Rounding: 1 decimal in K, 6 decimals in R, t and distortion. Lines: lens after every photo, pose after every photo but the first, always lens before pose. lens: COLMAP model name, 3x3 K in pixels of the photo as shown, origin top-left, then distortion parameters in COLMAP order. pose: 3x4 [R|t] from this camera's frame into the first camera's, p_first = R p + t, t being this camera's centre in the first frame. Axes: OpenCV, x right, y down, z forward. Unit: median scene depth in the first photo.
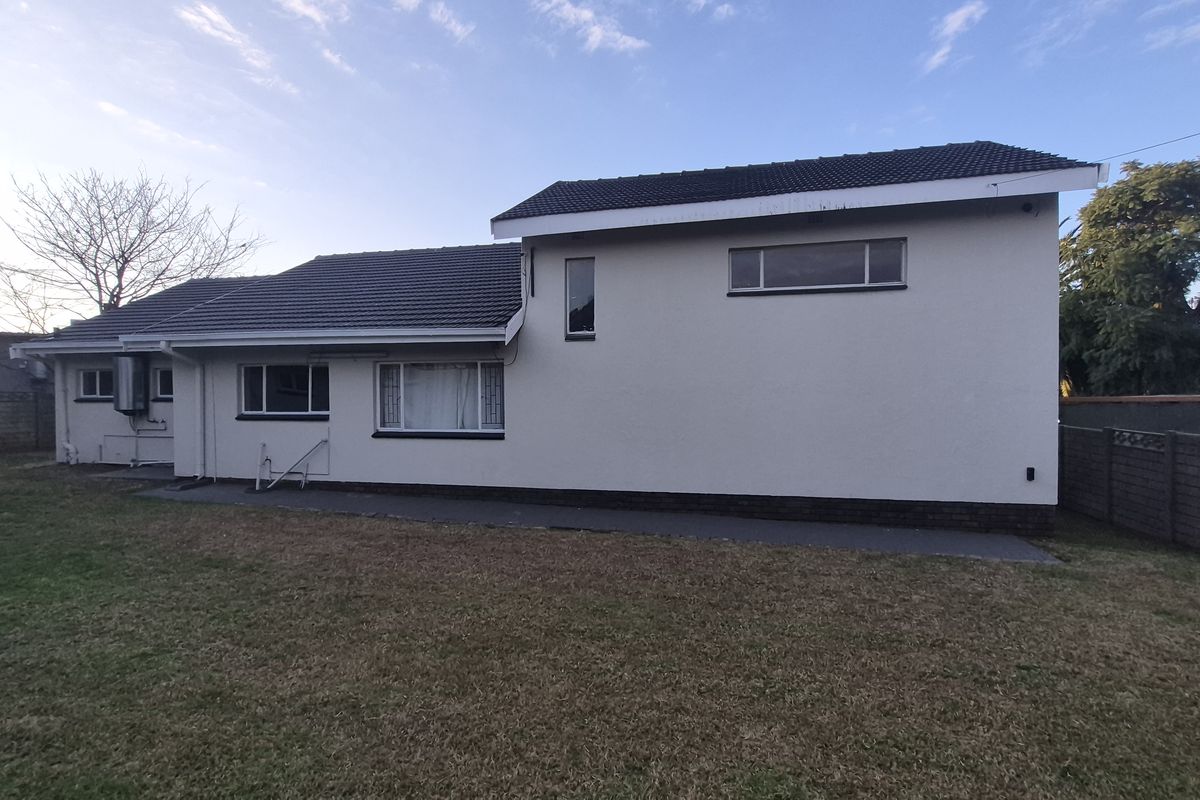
lens RADIAL K [[591.7, 0, 600.0], [0, 591.7, 400.0], [0, 0, 1]] dist [0.007381, 0.001183]
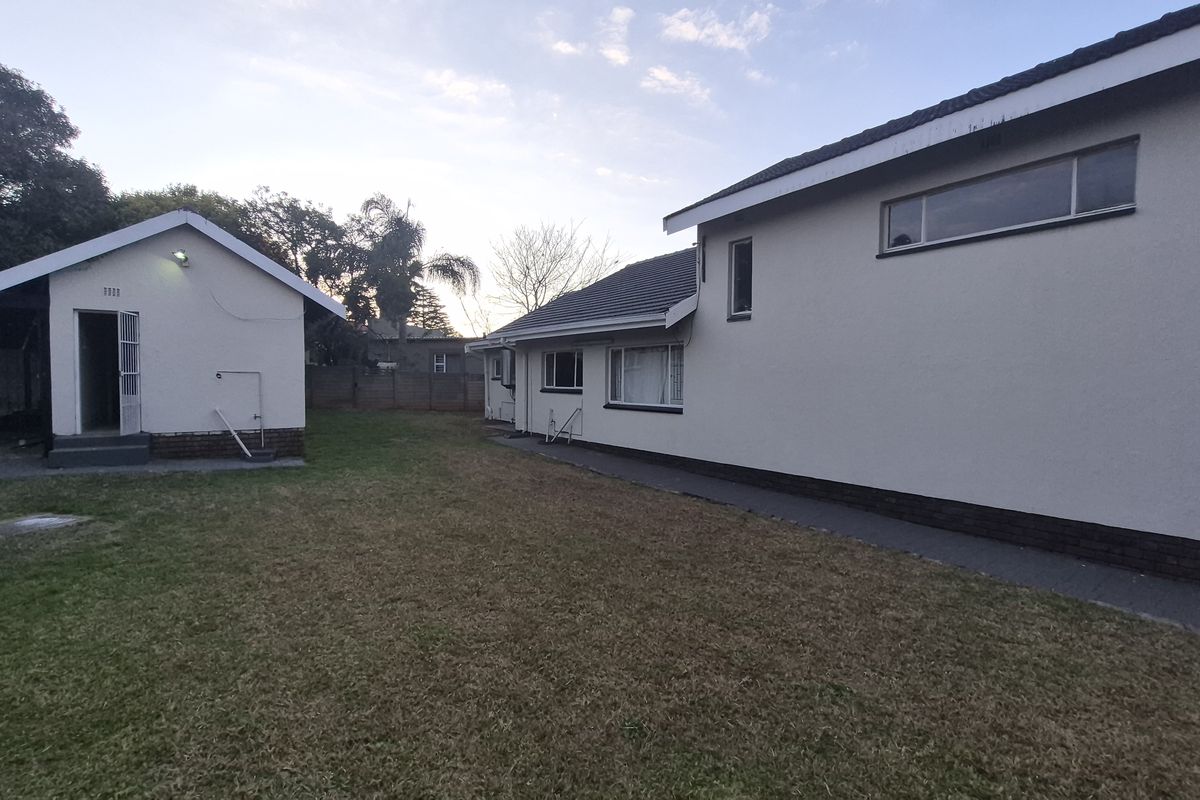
lens RADIAL K [[591.7, 0, 600.0], [0, 591.7, 400.0], [0, 0, 1]] dist [0.007381, 0.001183]
pose [[0.725081, 0.032765, -0.687884, 0.467733], [-0.027518, 0.999448, 0.018599, 0.023190], [0.688114, 0.005443, 0.725583, 0.085126]]
